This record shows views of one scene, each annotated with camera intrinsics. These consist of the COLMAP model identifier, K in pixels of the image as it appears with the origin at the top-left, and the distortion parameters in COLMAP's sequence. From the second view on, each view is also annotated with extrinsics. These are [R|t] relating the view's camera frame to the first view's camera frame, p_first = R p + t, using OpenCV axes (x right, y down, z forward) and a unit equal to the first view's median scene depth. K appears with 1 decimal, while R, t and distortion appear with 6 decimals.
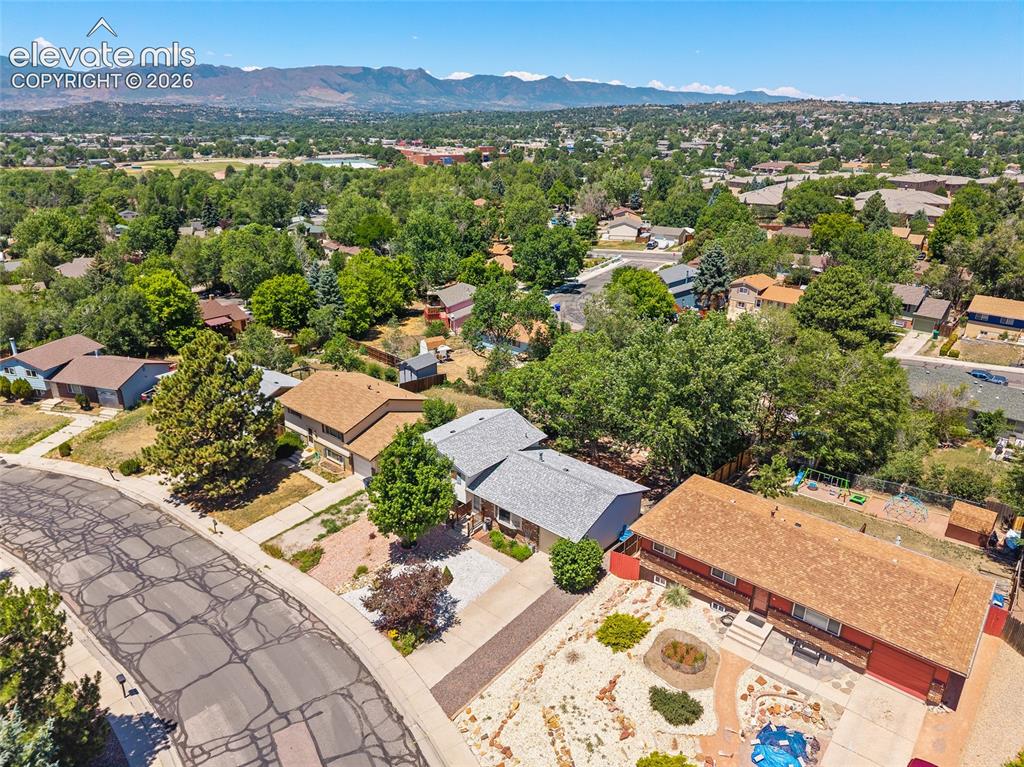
lens RADIAL K [[684.5, 0, 514.2], [0, 684.5, 376.6], [0, 0, 1]] dist [0.017263, -0.017559]
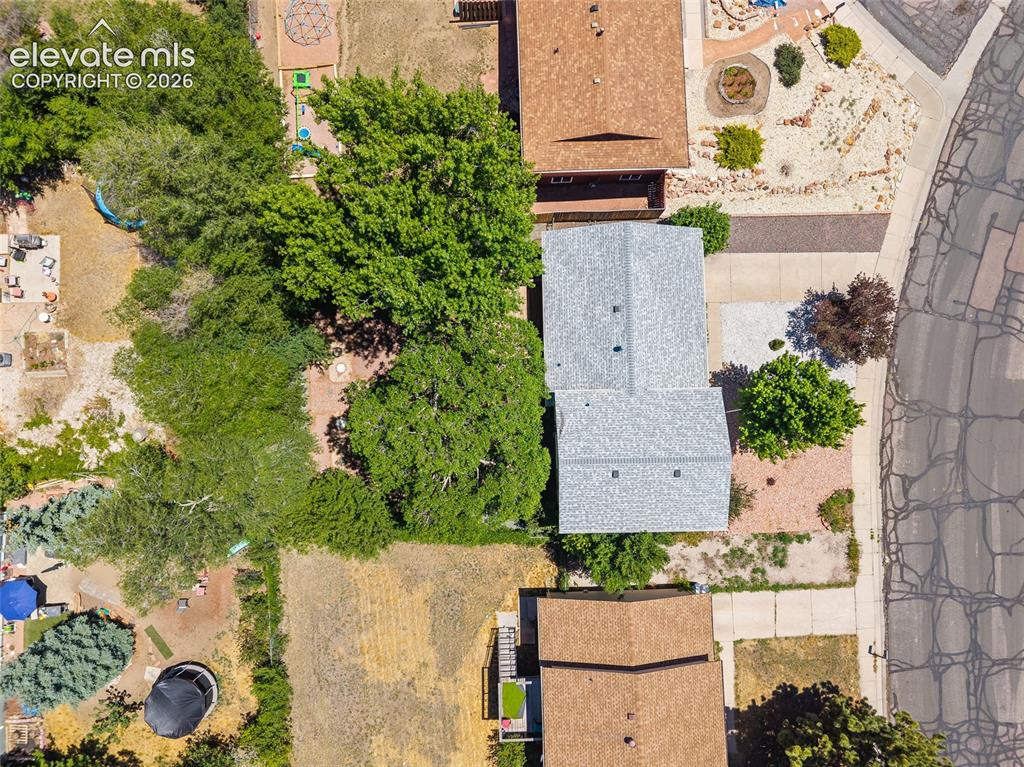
lens RADIAL K [[684.5, 0, 511.8], [0, 684.5, 385.5], [0, 0, 1]] dist [0.017263, -0.017559]
pose [[-0.667827, -0.743981, 0.022330, 0.066140], [0.236651, -0.183793, 0.954053, -0.564227], [-0.705693, 0.642427, 0.298806, 0.820040]]
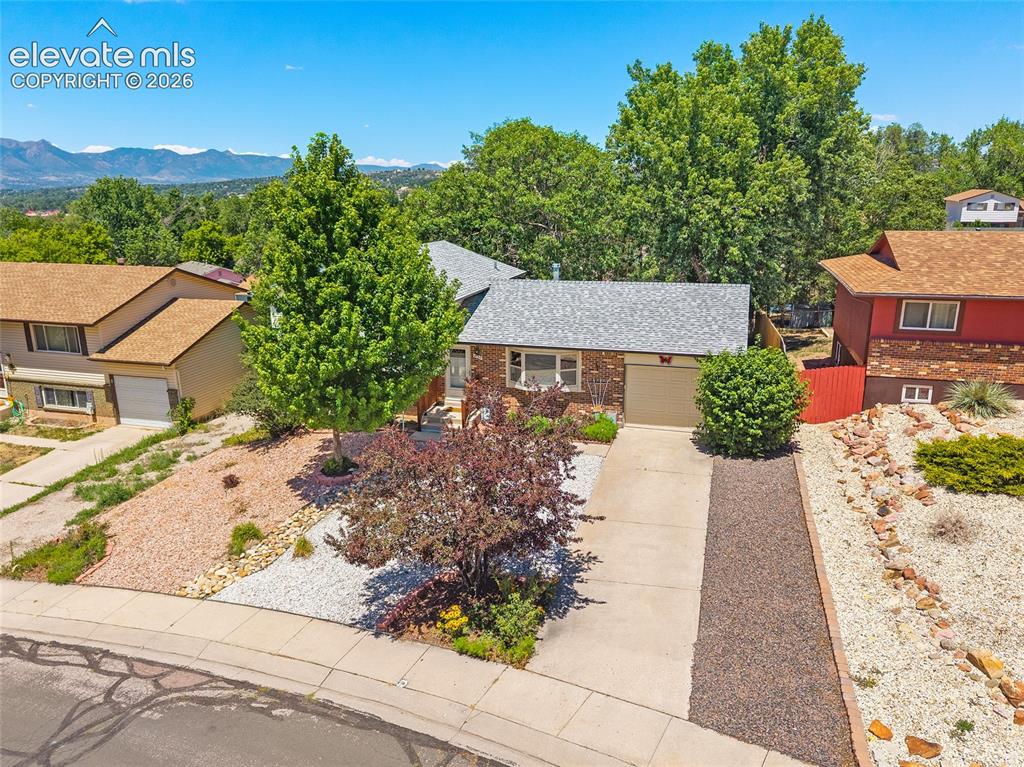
lens RADIAL K [[733.7, 0, 515.1], [0, 733.7, 384.5], [0, 0, 1]] dist [0.006922, -0.007827]
pose [[0.912115, -0.127065, 0.389744, -0.197168], [0.165352, 0.984013, -0.066162, 0.212599], [-0.375106, 0.124792, 0.918543, 0.475110]]
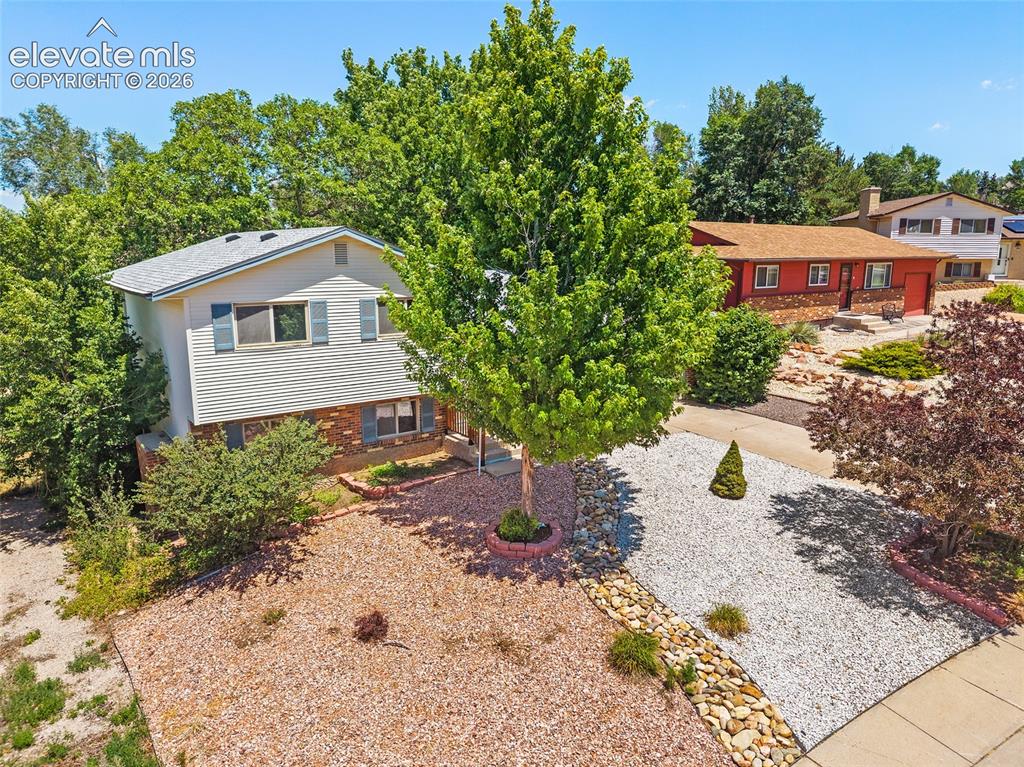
lens RADIAL K [[684.5, 0, 511.8], [0, 684.5, 381.5], [0, 0, 1]] dist [0.017263, -0.017559]
pose [[0.229475, -0.207290, 0.950985, -0.358784], [0.346397, 0.930480, 0.119234, 0.134234], [-0.909588, 0.302057, 0.285327, 0.799548]]
